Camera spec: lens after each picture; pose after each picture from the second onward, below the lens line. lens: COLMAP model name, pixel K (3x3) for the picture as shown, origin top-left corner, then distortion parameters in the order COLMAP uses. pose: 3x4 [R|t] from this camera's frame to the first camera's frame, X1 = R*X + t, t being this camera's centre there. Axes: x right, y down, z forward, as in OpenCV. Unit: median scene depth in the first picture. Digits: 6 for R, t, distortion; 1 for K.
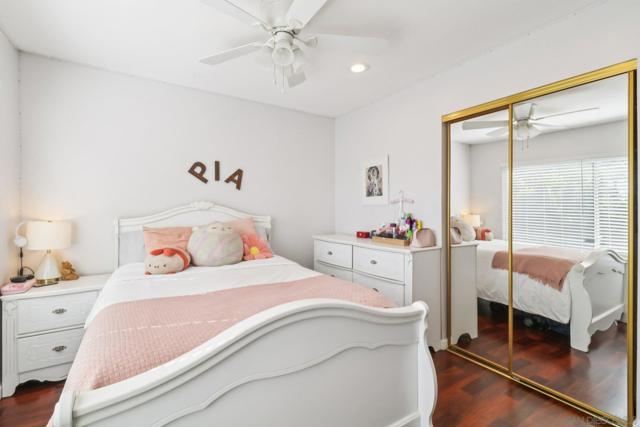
lens RADIAL K [[299.1, 0, 315.6], [0, 299.1, 212.3], [0, 0, 1]] dist [-0.001602, -0.000137]
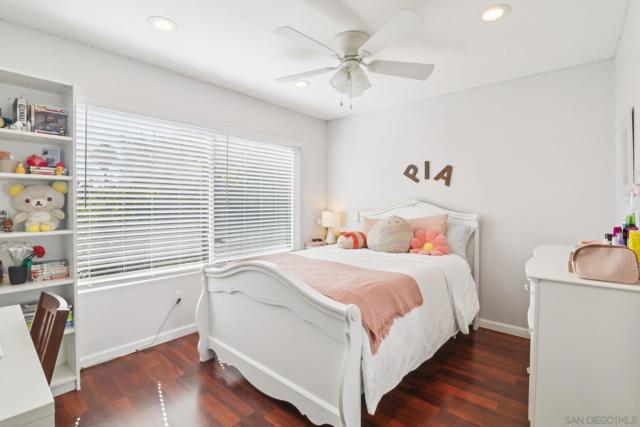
lens RADIAL K [[299.1, 0, 313.3], [0, 299.1, 209.2], [0, 0, 1]] dist [-0.001602, -0.000137]
pose [[0.261955, 0.016365, -0.964941, 0.624281], [-0.016531, 0.999786, 0.012468, -0.003991], [0.964938, 0.012685, 0.262170, 0.323217]]
